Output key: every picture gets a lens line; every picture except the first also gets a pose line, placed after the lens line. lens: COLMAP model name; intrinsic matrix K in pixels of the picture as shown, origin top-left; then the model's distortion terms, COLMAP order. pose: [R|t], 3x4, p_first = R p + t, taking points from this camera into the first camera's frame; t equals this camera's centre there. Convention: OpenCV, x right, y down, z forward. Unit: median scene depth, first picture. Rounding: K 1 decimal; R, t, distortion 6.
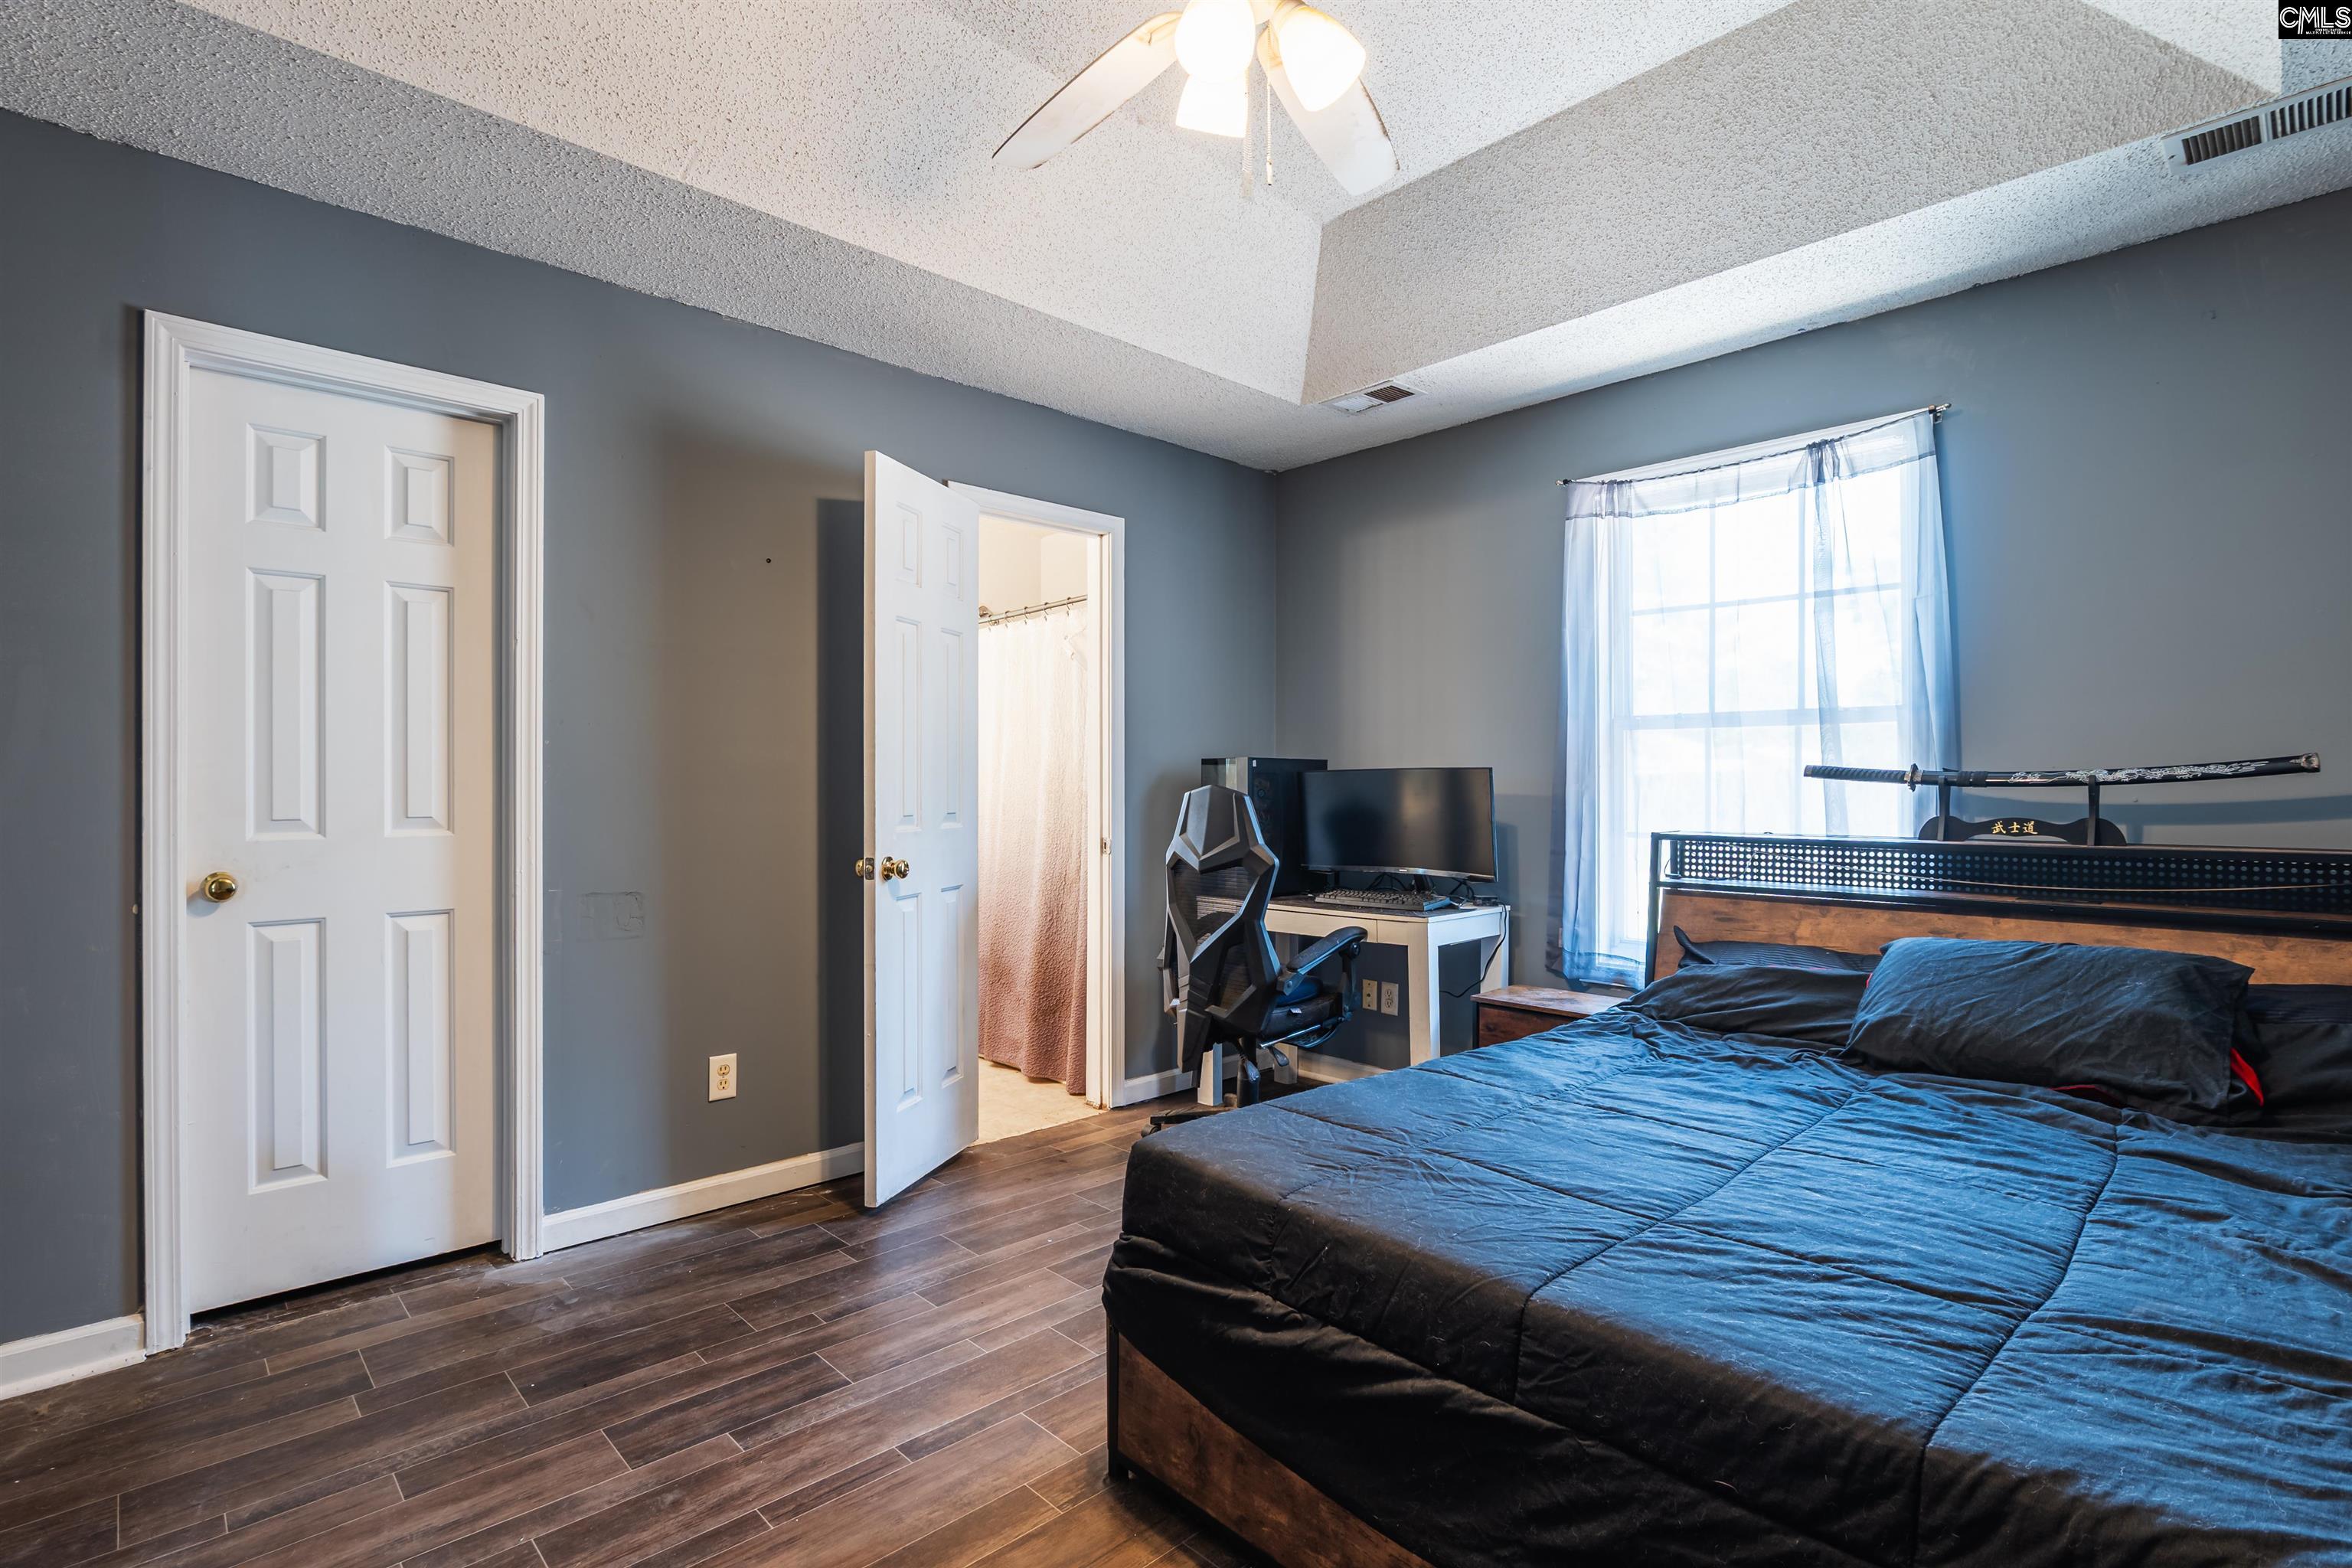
lens RADIAL K [[1096.7, 0, 1229.2], [0, 1096.7, 783.5], [0, 0, 1]] dist [-0.019250, 0.006523]
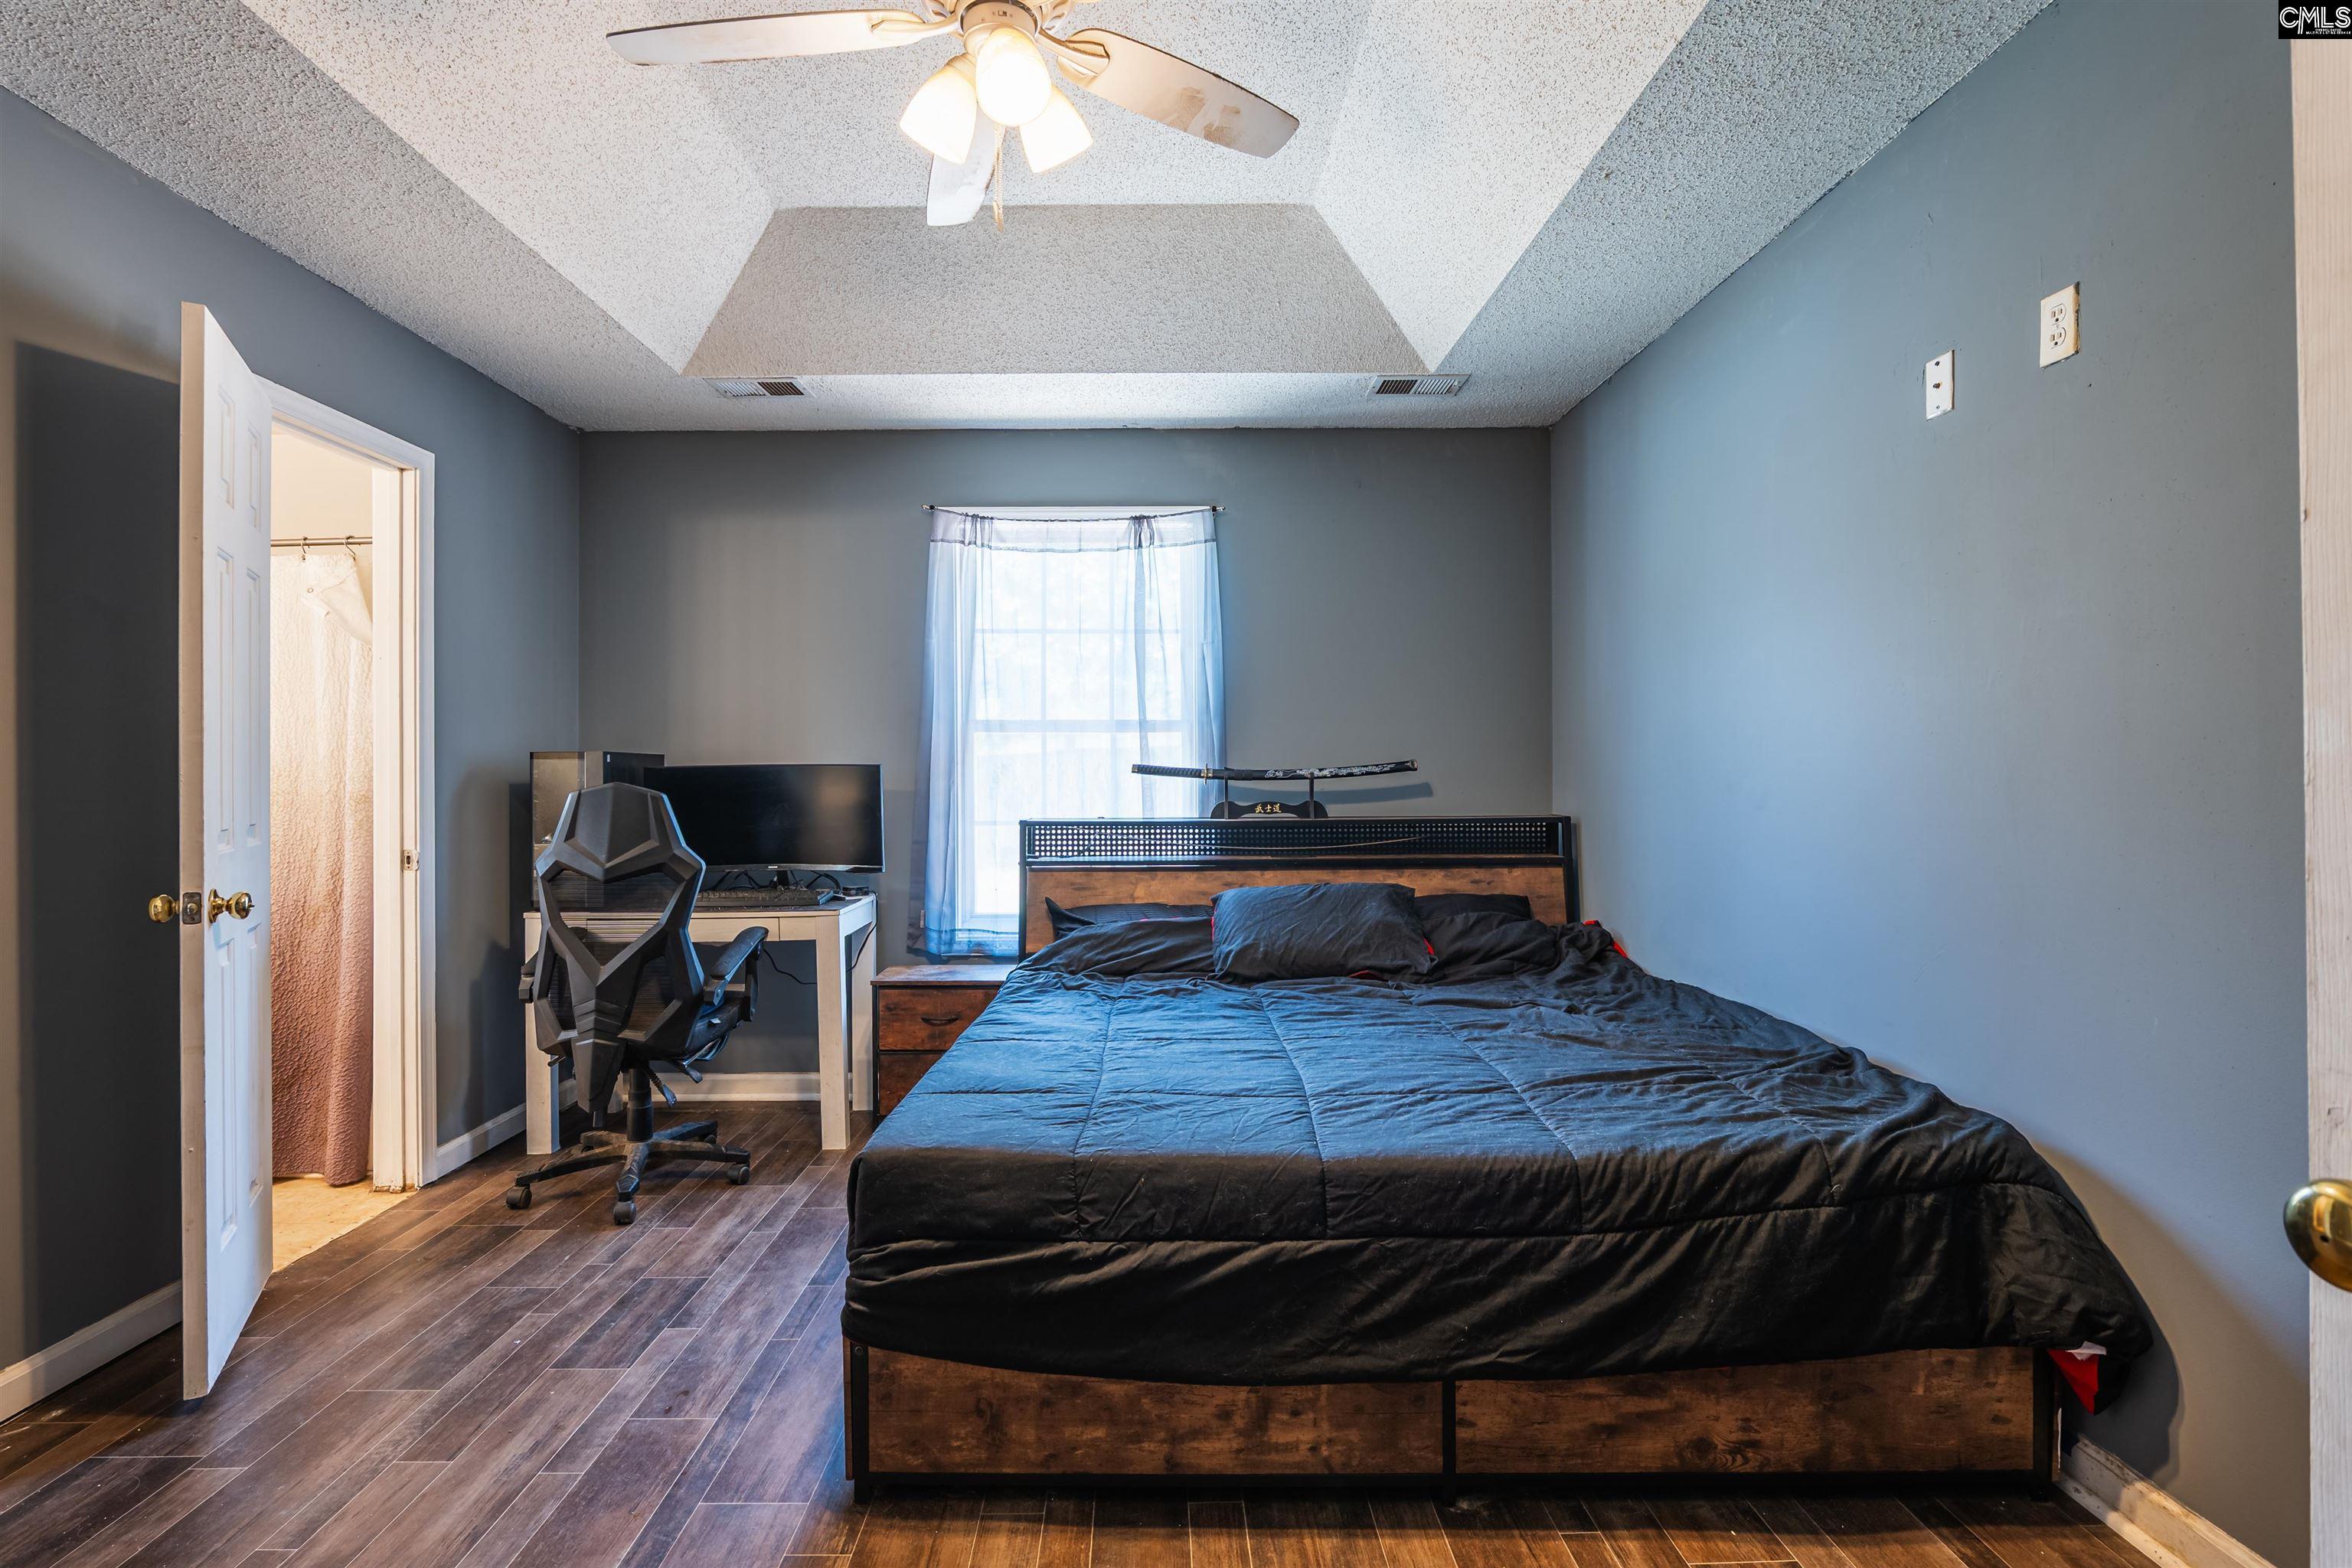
lens RADIAL K [[1061.1, 0, 1162.8], [0, 1061.1, 775.5], [0, 0, 1]] dist [-0.023723, 0.008007]
pose [[0.700931, -0.002642, 0.713224, -0.368325], [0.003255, 0.999995, 0.000505, -0.004284], [-0.713221, 0.001968, 0.700936, 0.099819]]
